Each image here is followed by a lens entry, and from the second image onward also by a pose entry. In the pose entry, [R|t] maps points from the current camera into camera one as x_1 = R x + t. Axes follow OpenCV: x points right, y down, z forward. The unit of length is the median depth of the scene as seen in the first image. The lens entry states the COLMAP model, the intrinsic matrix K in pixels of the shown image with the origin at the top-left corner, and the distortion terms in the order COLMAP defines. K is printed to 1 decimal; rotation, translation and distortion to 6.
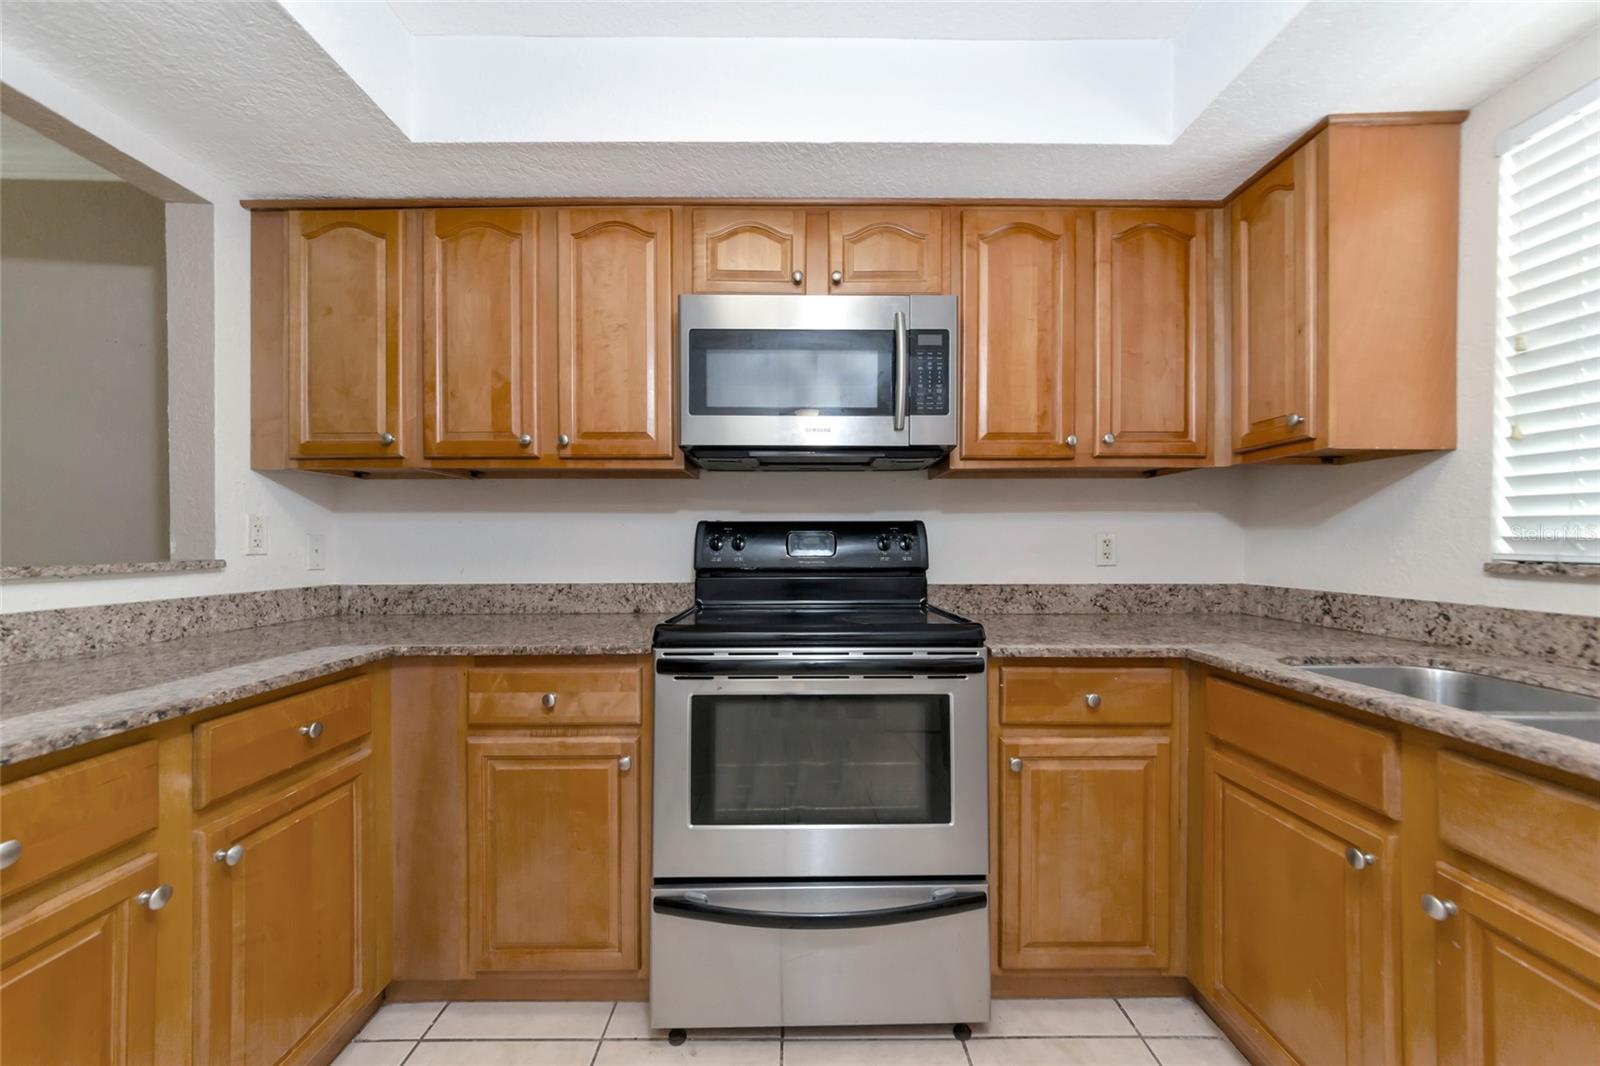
lens RADIAL K [[572.8, 0, 801.8], [0, 572.8, 539.9], [0, 0, 1]] dist [-0.002135, -0.000089]
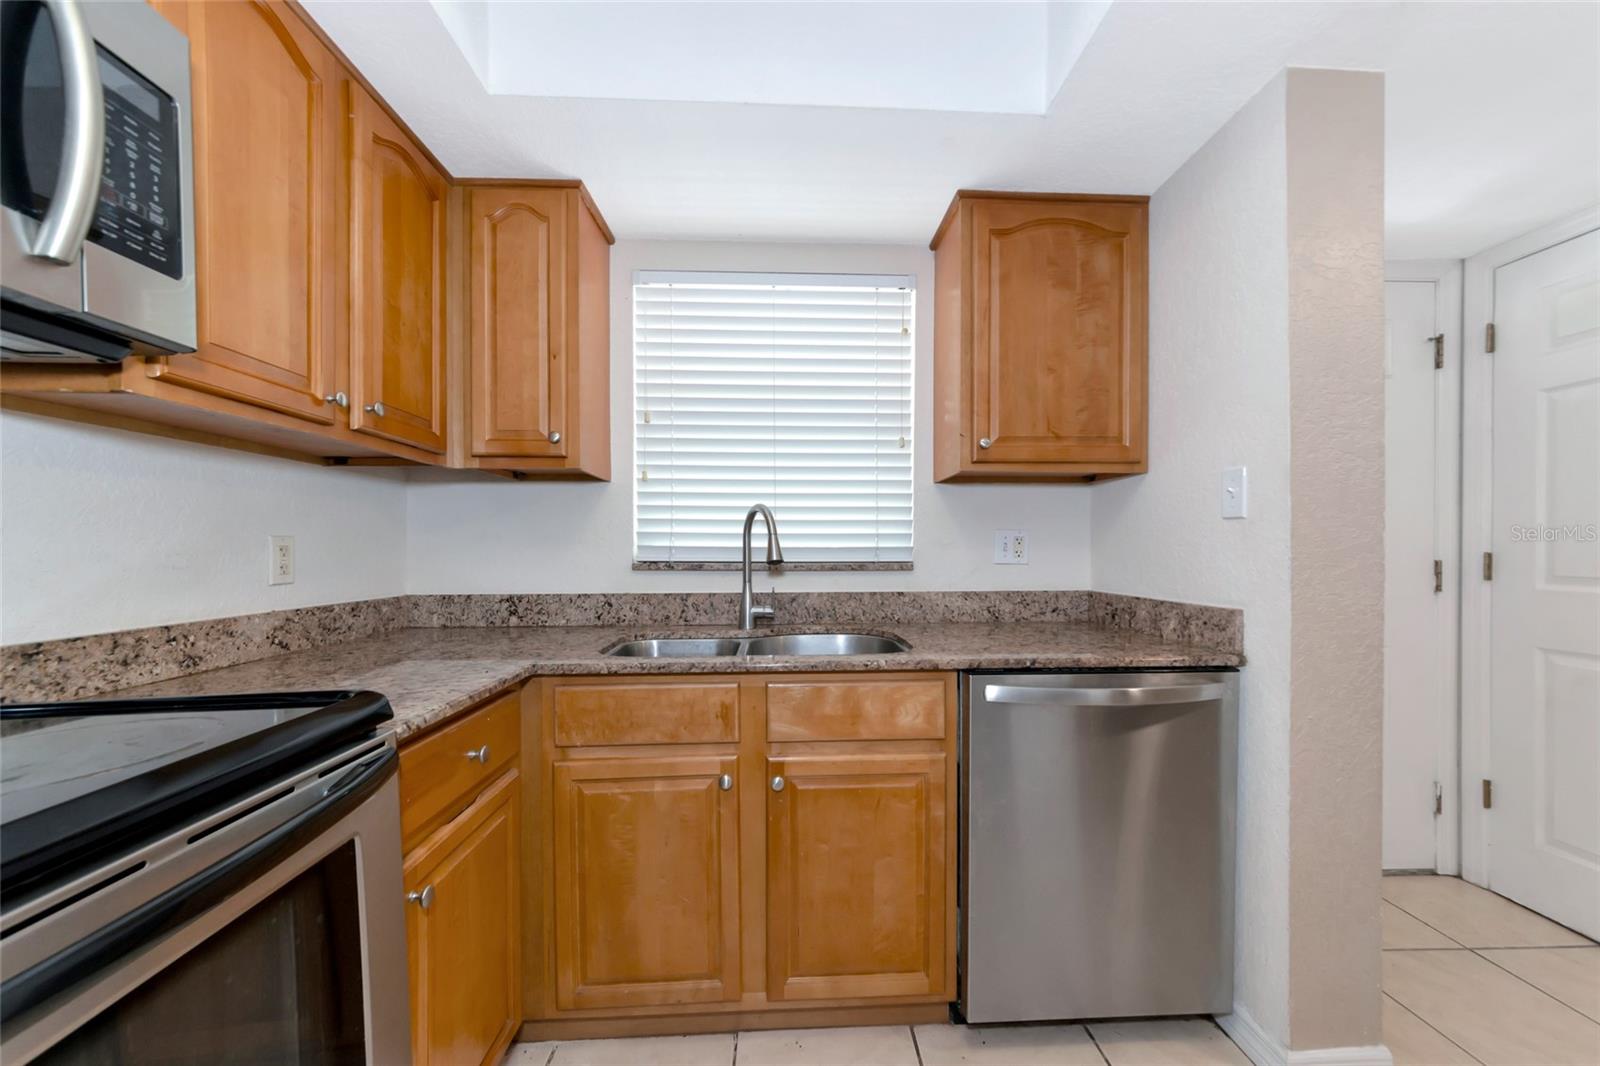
lens RADIAL K [[591.9, 0, 799.7], [0, 591.9, 548.9], [0, 0, 1]] dist [-0.000054, 0.003206]
pose [[-0.036078, -0.000809, 0.999349, -0.263308], [-0.000950, 0.999999, 0.000775, 0.001652], [-0.999349, -0.000921, -0.036079, 0.525006]]
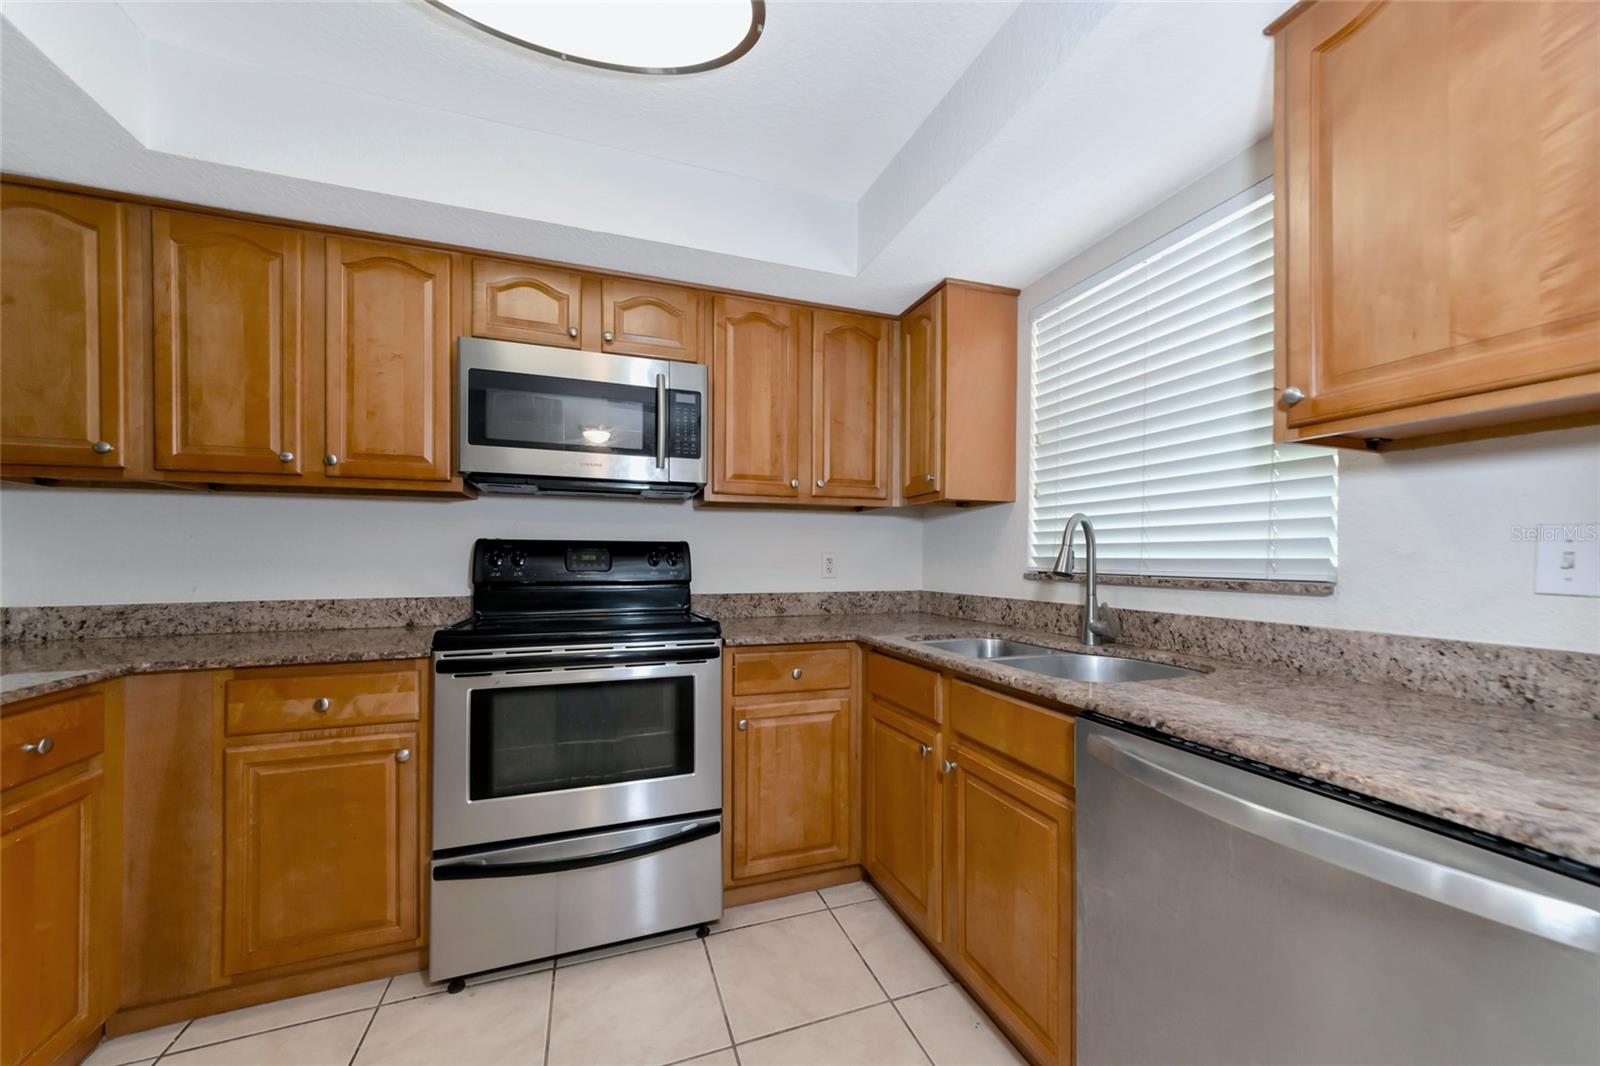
lens RADIAL K [[576.5, 0, 793.2], [0, 576.5, 558.4], [0, 0, 1]] dist [0.000355, 0.002852]
pose [[0.946548, 0.003124, 0.322549, 0.041022], [-0.003634, 0.999993, 0.000978, -0.000060], [-0.322544, -0.002098, 0.946552, -0.277274]]
